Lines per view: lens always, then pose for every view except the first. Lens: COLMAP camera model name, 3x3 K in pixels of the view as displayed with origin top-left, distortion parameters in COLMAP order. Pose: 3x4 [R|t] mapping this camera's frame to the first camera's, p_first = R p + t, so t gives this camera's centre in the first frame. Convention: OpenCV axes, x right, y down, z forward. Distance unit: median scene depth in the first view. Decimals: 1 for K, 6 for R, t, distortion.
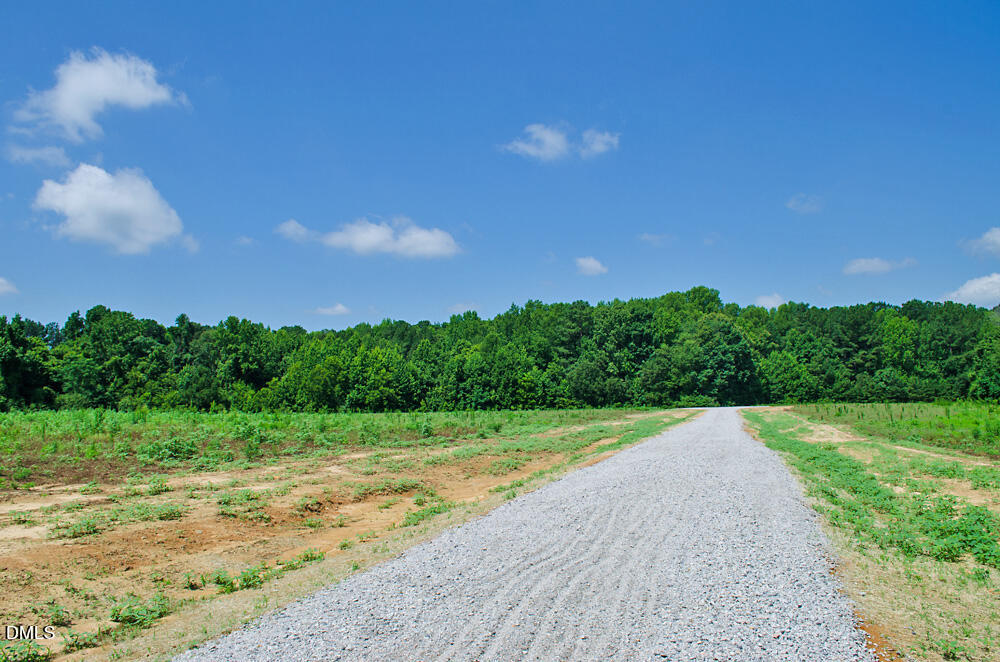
lens RADIAL K [[798.8, 0, 499.3], [0, 798.8, 347.9], [0, 0, 1]] dist [-0.077691, 0.001801]
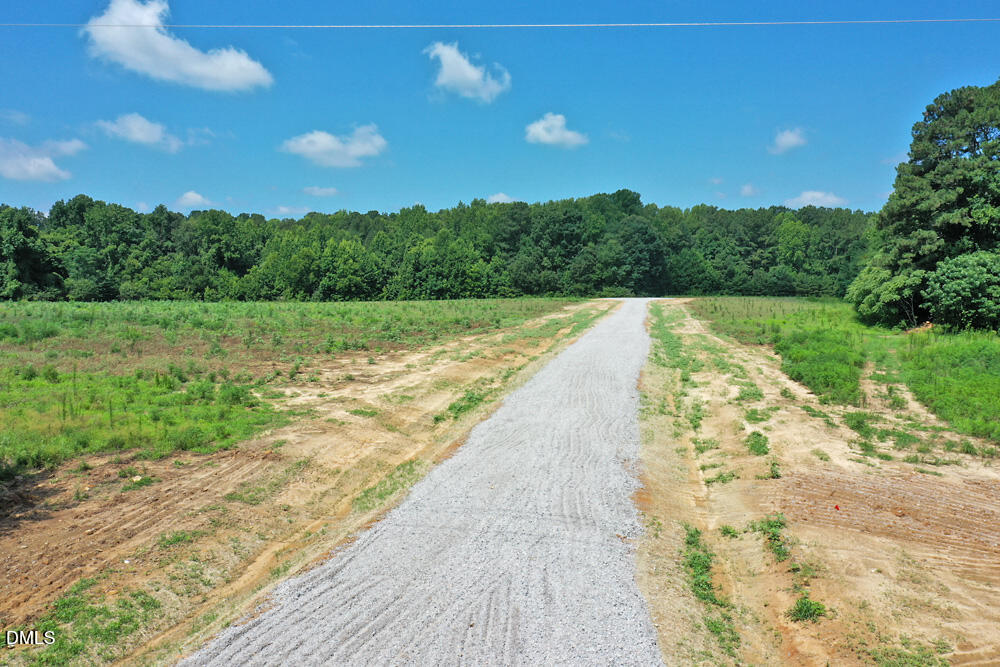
lens RADIAL K [[793.8, 0, 500.0], [0, 793.8, 333.5], [0, 0, 1]] dist [0.005895, -0.000135]
pose [[0.995189, 0.010663, 0.097389, -0.038996], [-0.023572, 0.990919, 0.132375, -0.023557], [-0.095093, -0.134034, 0.986404, -0.161297]]
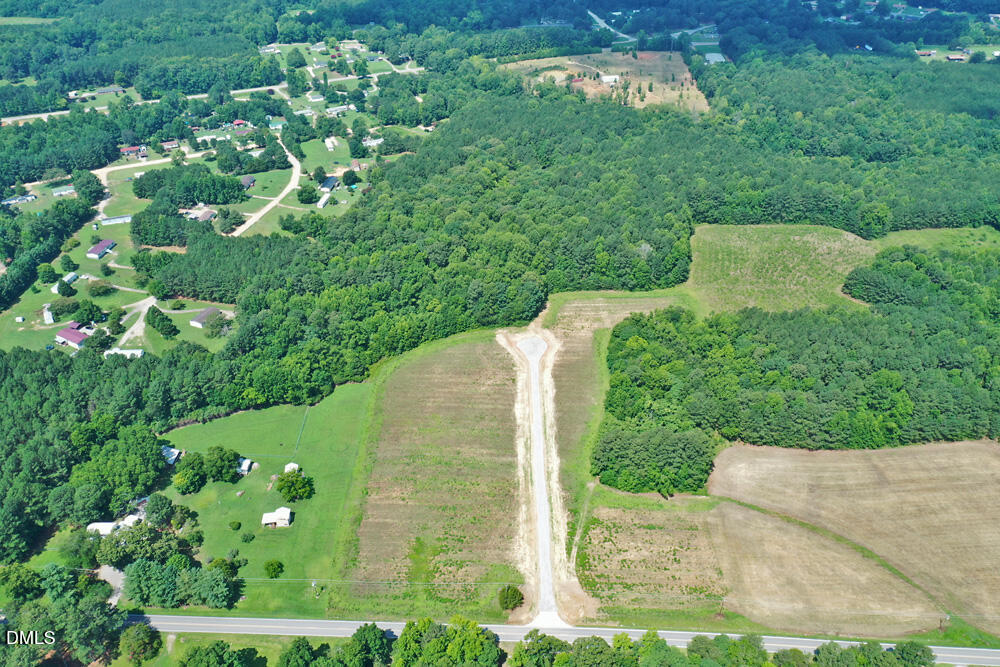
lens RADIAL K [[789.9, 0, 499.8], [0, 789.9, 339.2], [0, 0, 1]] dist [0.004554, 0.001255]
pose [[0.961338, -0.139580, 0.237375, -0.457327], [-0.032608, 0.798251, 0.601442, -1.457813], [-0.273434, -0.585930, 0.762837, -1.037554]]
